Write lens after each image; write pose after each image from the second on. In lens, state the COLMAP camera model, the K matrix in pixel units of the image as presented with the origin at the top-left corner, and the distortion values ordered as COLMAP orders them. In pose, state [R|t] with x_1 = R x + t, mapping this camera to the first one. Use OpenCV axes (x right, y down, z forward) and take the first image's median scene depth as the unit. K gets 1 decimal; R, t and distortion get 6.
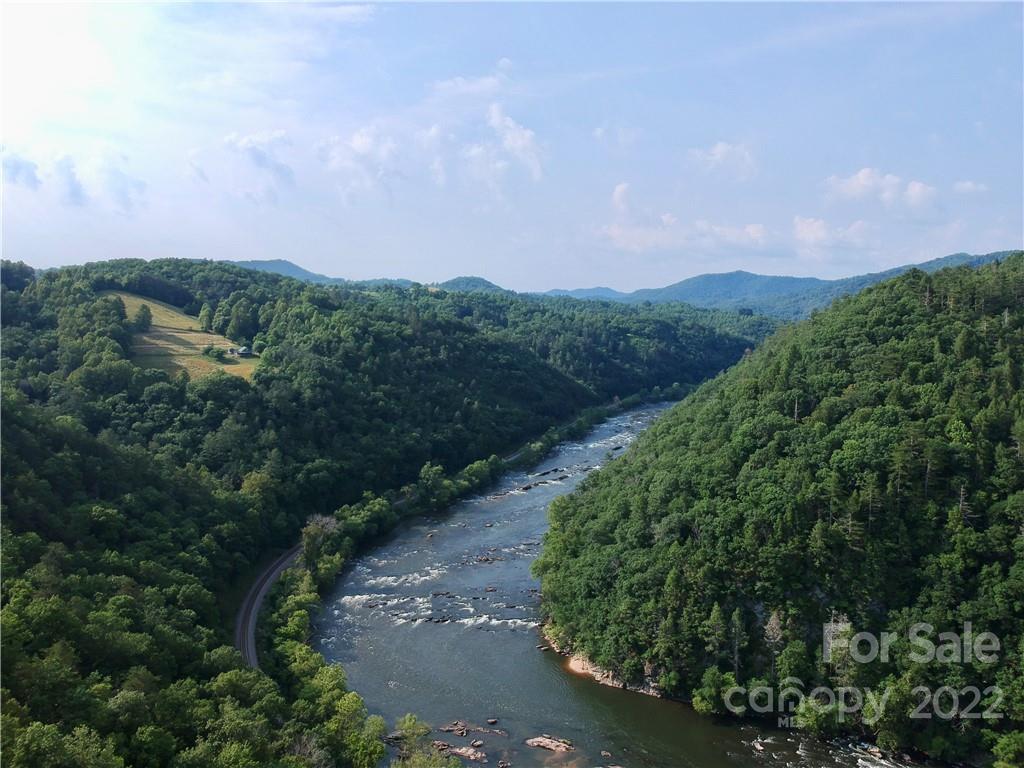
lens RADIAL K [[749.6, 0, 525.9], [0, 749.6, 378.2], [0, 0, 1]] dist [0.103243, -0.195162]
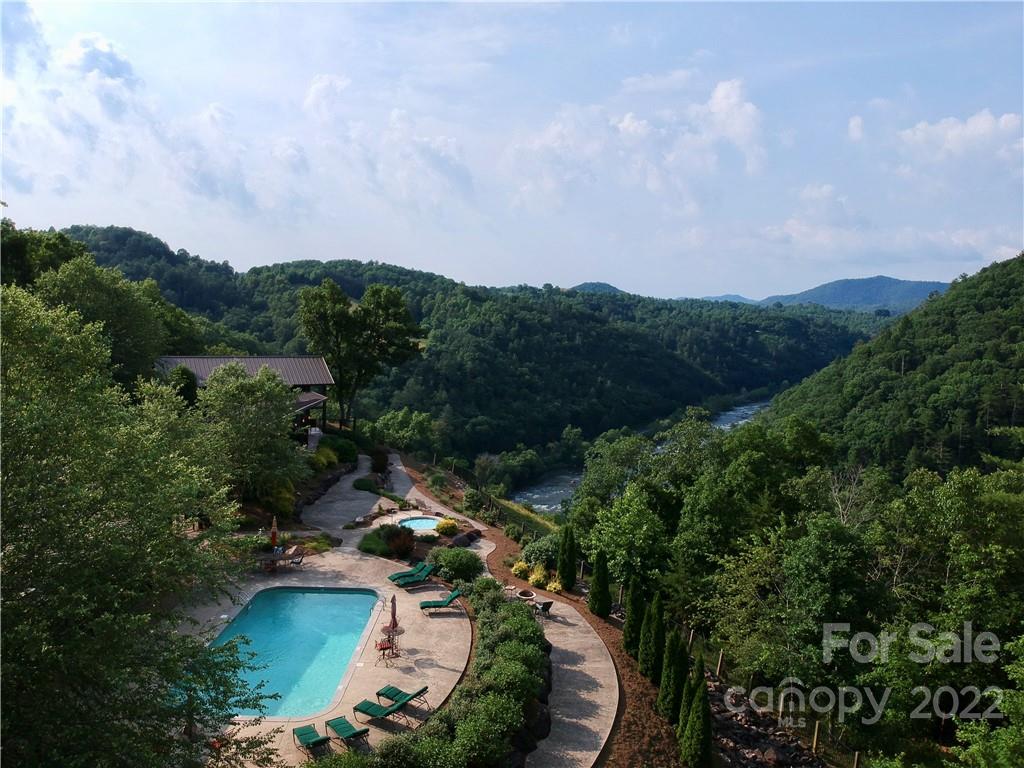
lens RADIAL K [[758.6, 0, 513.6], [0, 758.6, 355.9], [0, 0, 1]] dist [0.149402, -0.226577]
pose [[0.984507, 0.011850, -0.174942, -0.010070], [-0.019387, 0.998953, -0.041436, 0.049341], [0.174268, 0.044186, 0.983706, -0.148599]]
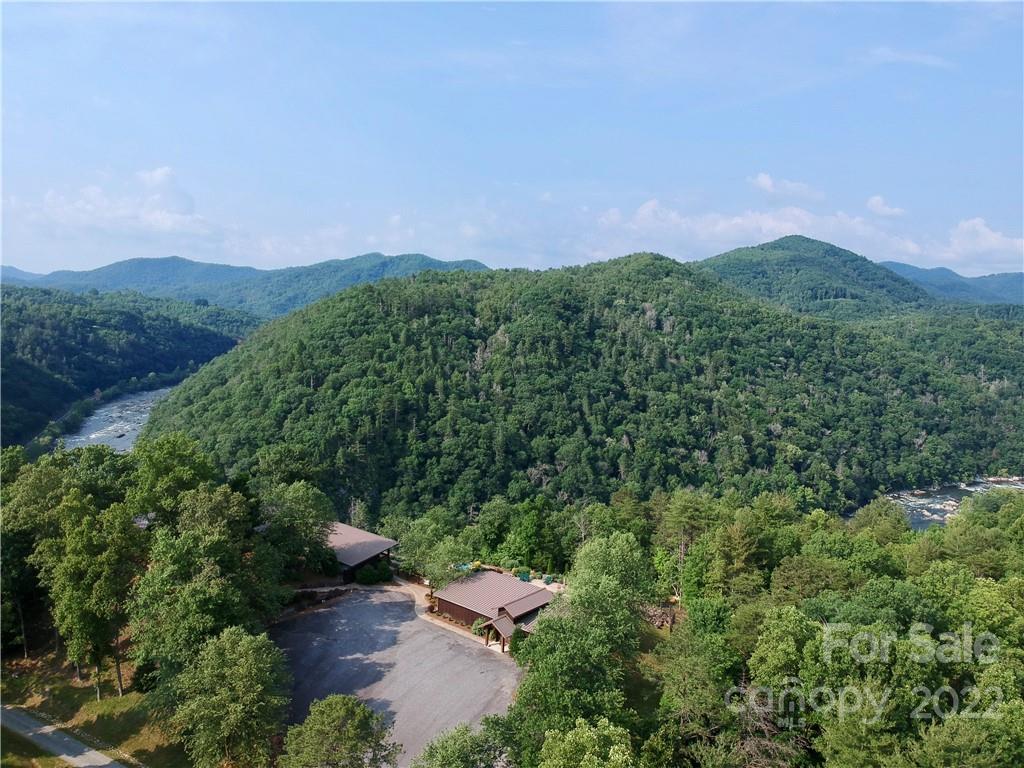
lens RADIAL K [[760.0, 0, 512.0], [0, 760.0, 384.0], [0, 0, 1]] dist [0.046434, -0.119900]
pose [[0.766809, -0.058494, 0.639204, -0.174006], [0.042227, 0.998279, 0.040698, -0.000732], [-0.640484, -0.004216, 0.767960, -0.234104]]
